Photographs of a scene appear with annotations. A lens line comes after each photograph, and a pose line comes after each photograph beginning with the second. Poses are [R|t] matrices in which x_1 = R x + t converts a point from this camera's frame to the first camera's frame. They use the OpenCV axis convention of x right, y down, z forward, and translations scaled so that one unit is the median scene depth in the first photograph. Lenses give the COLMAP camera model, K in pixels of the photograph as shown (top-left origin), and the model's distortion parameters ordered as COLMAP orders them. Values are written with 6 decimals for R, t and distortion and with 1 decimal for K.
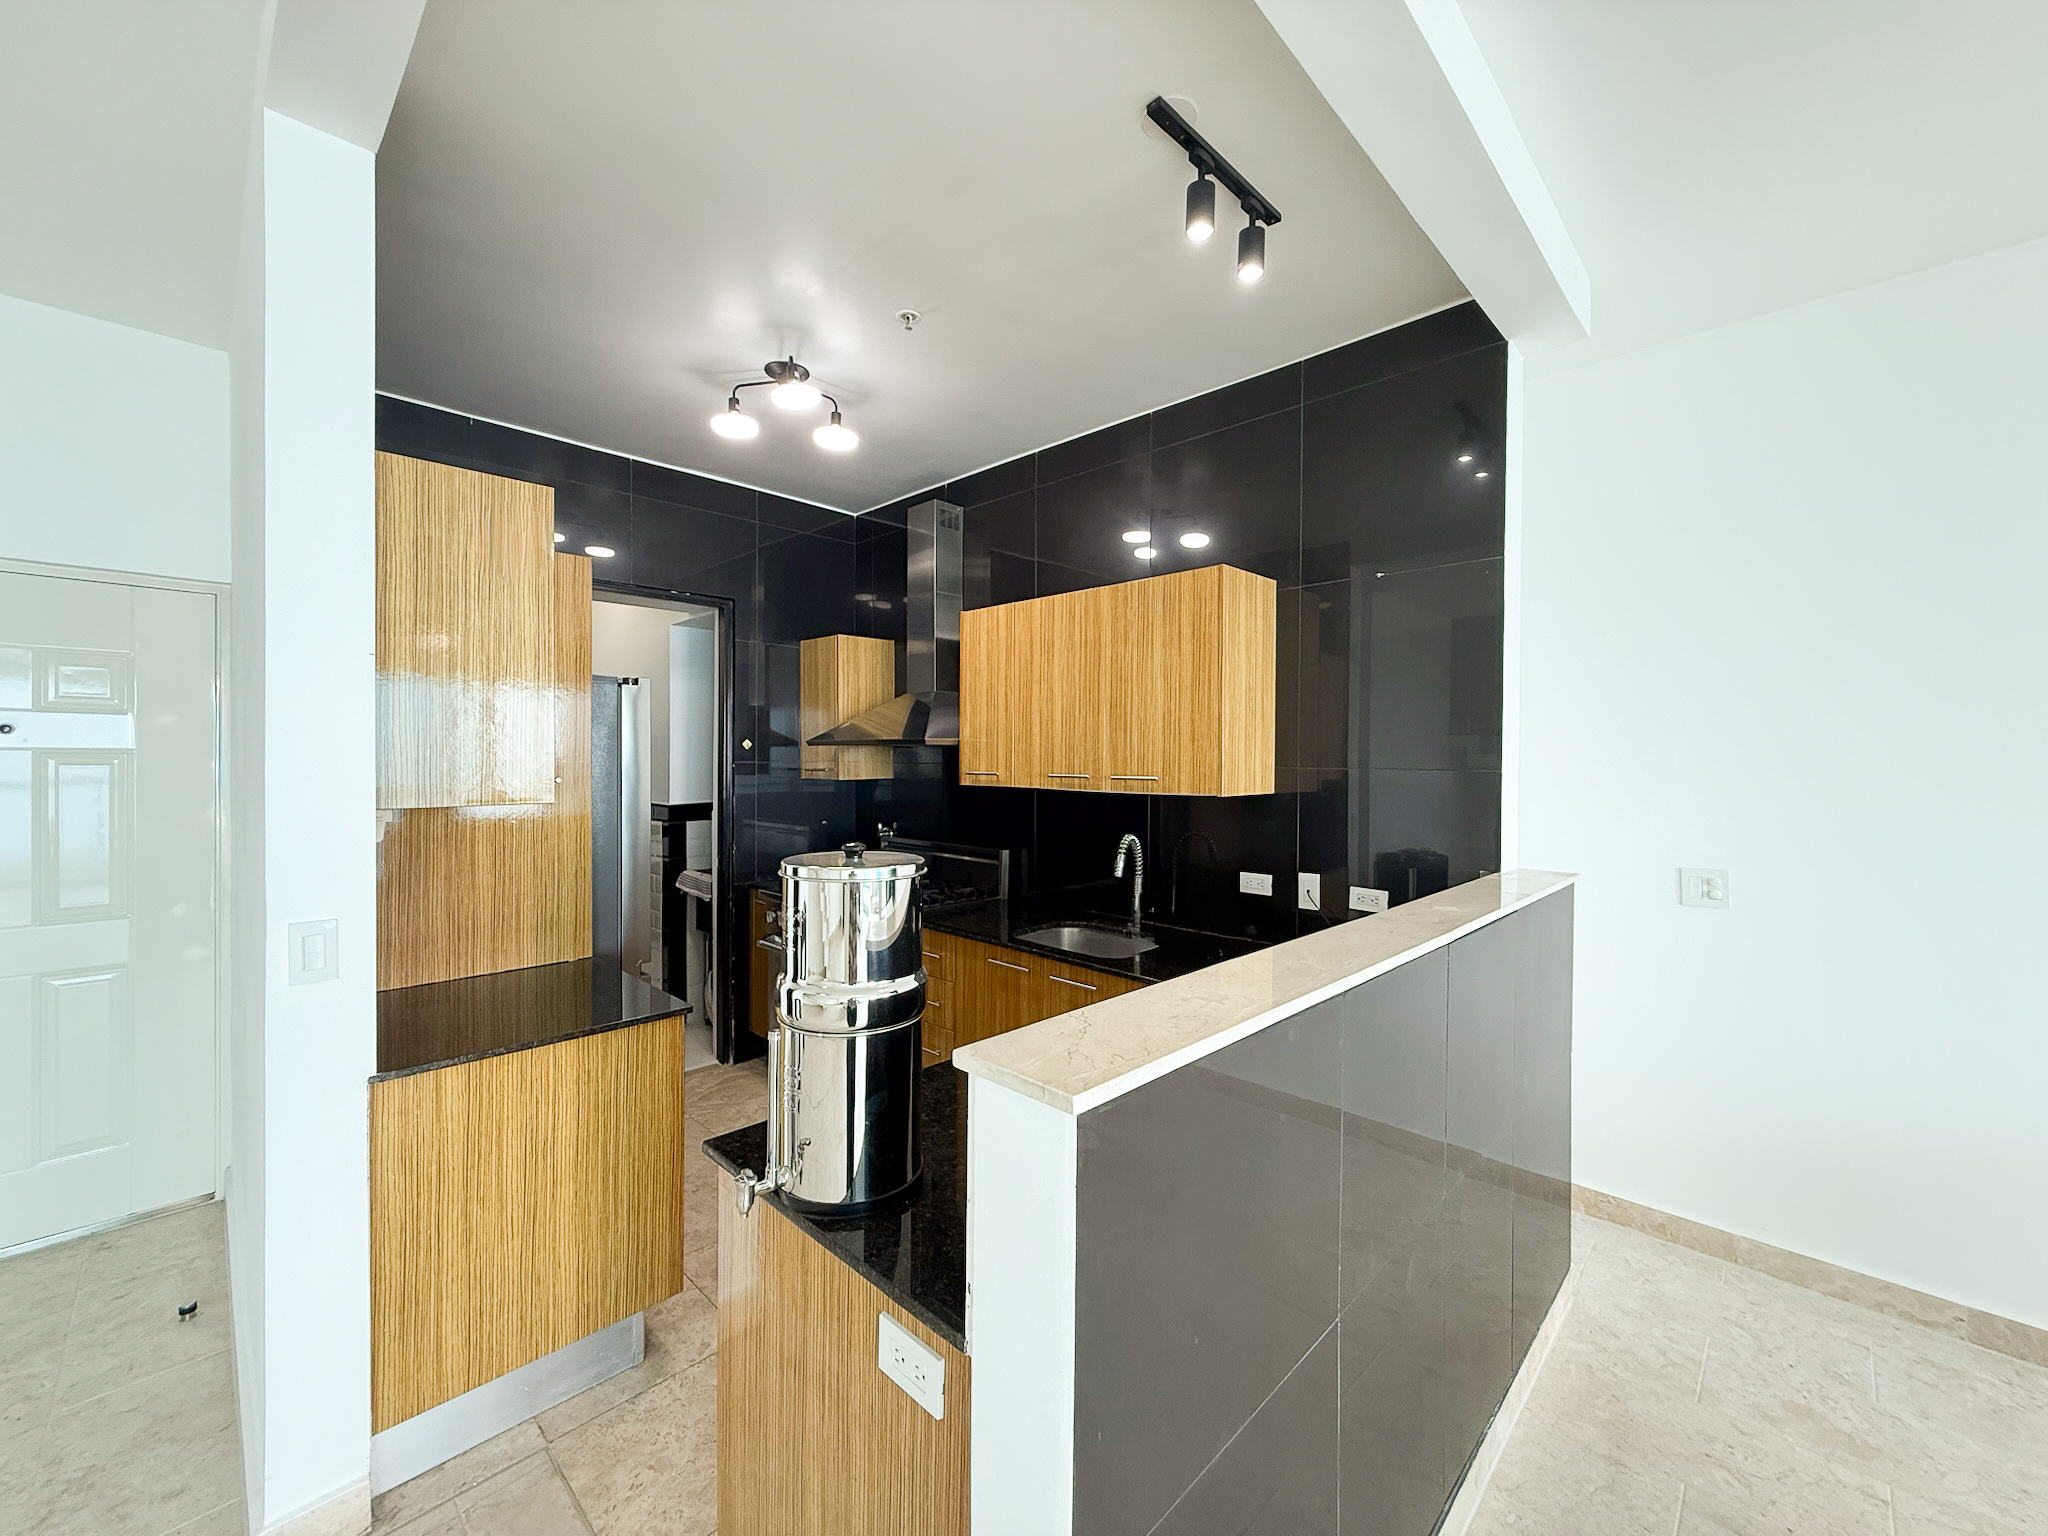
lens RADIAL K [[814.2, 0, 1023.6], [0, 814.2, 761.0], [0, 0, 1]] dist [0.001619, 0.000080]
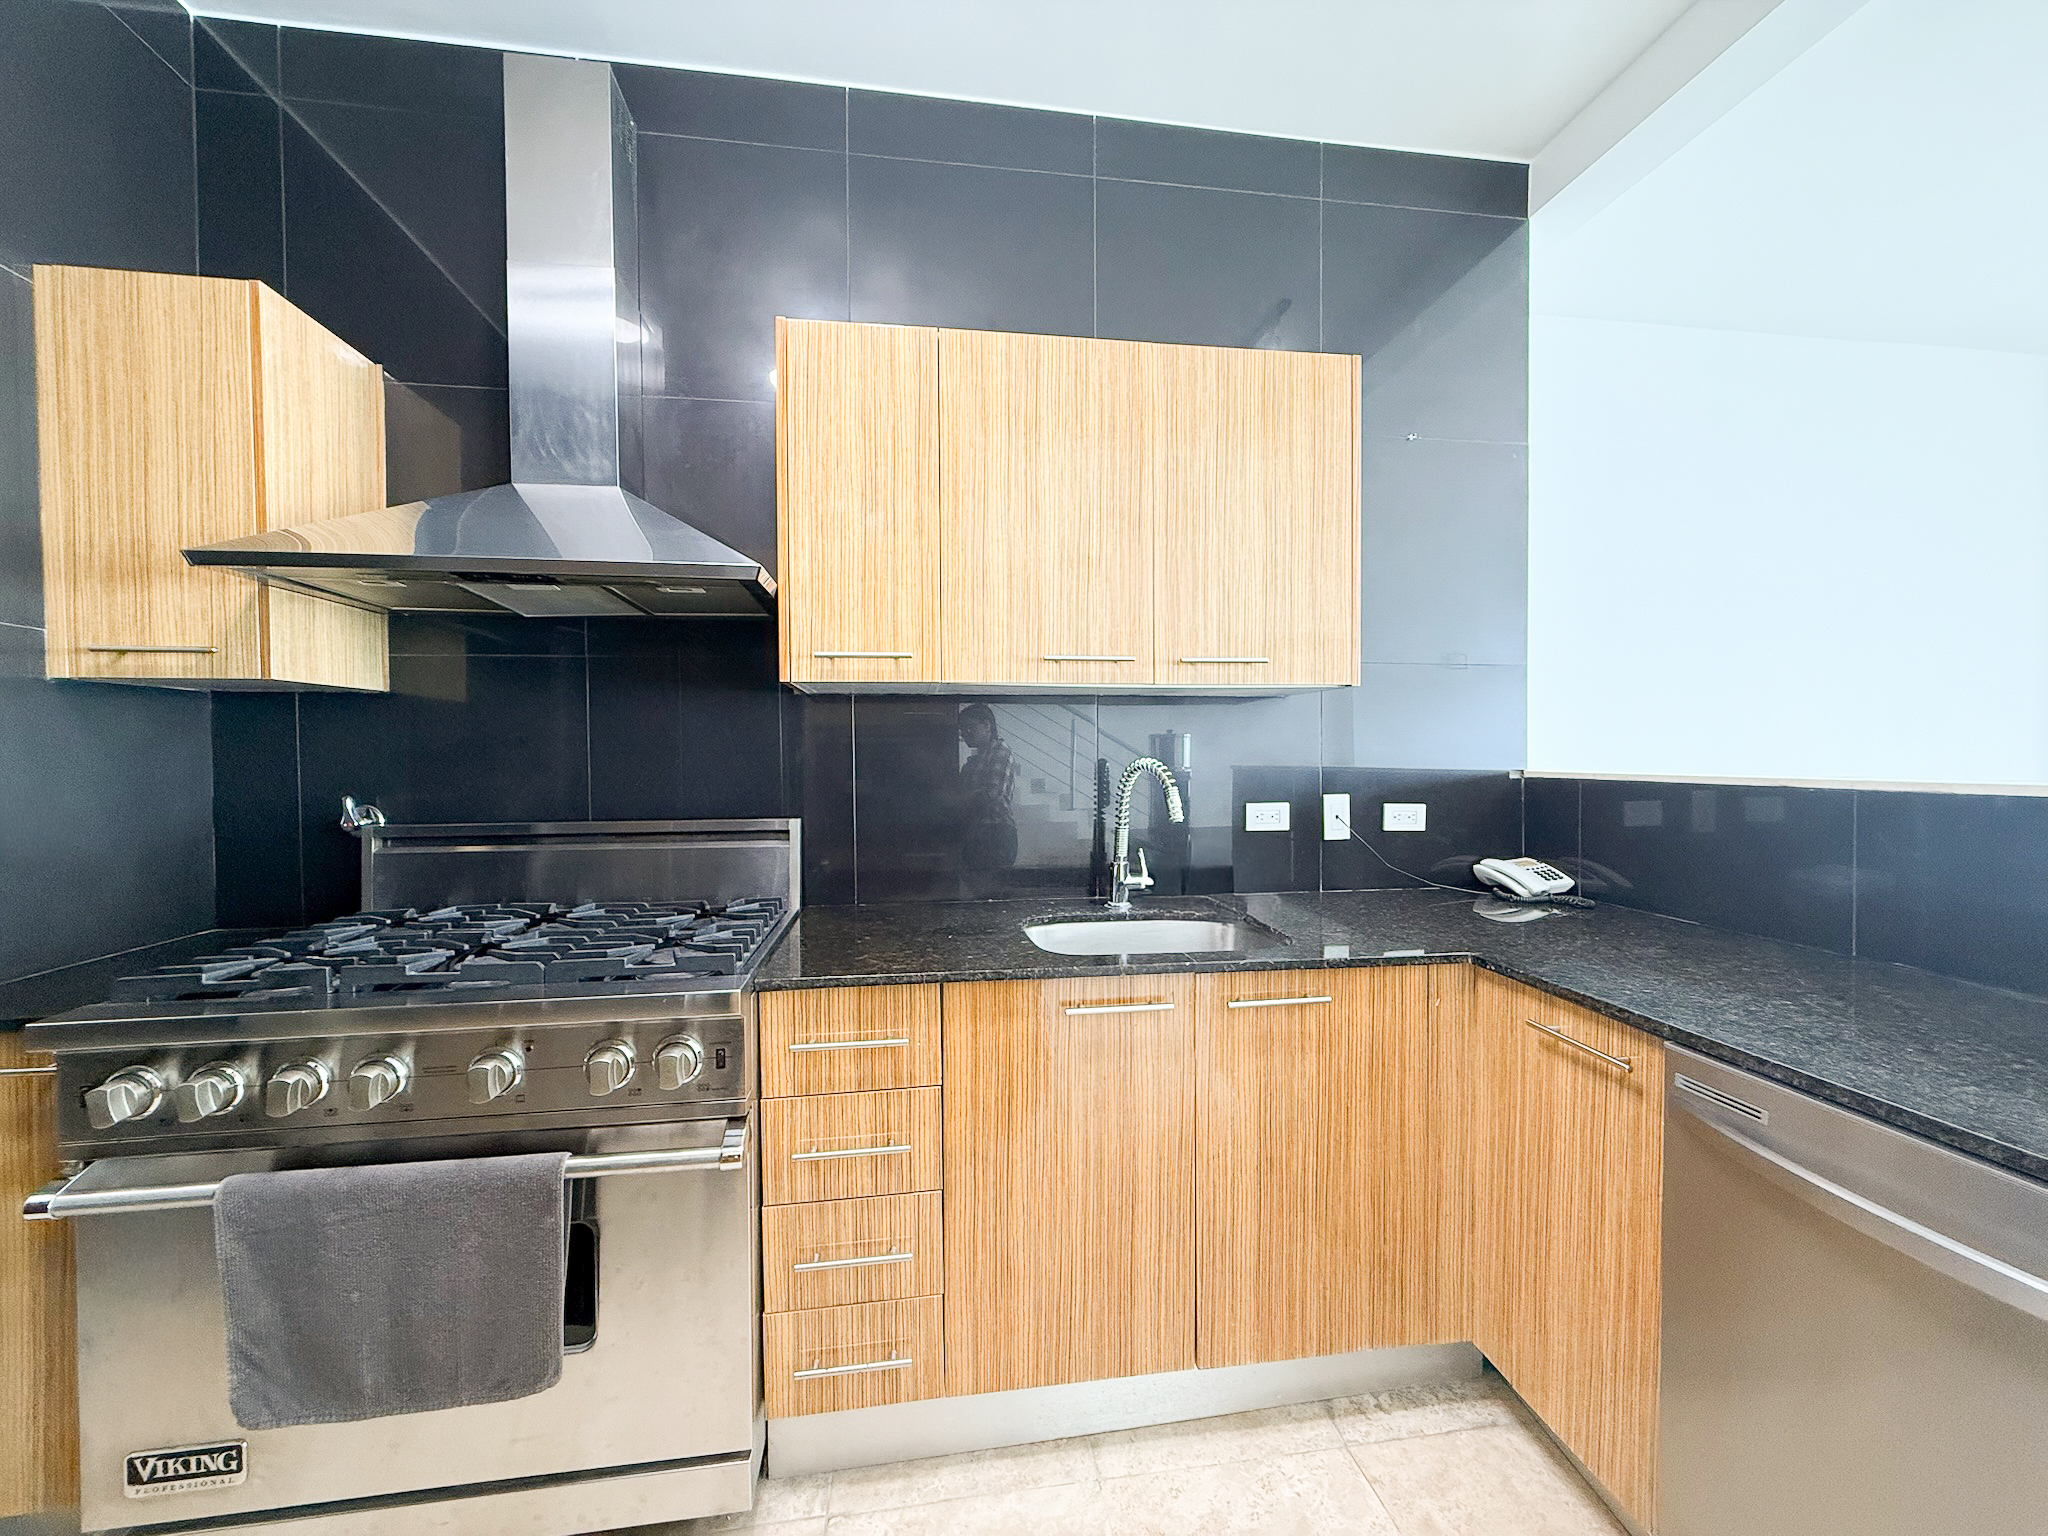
lens RADIAL K [[814.2, 0, 1023.8], [0, 814.2, 762.0], [0, 0, 1]] dist [0.001619, 0.000080]
pose [[0.610237, -0.021483, 0.791928, -0.424213], [0.013657, 0.999769, 0.016597, 0.080632], [-0.792101, 0.000687, 0.610389, 0.681985]]
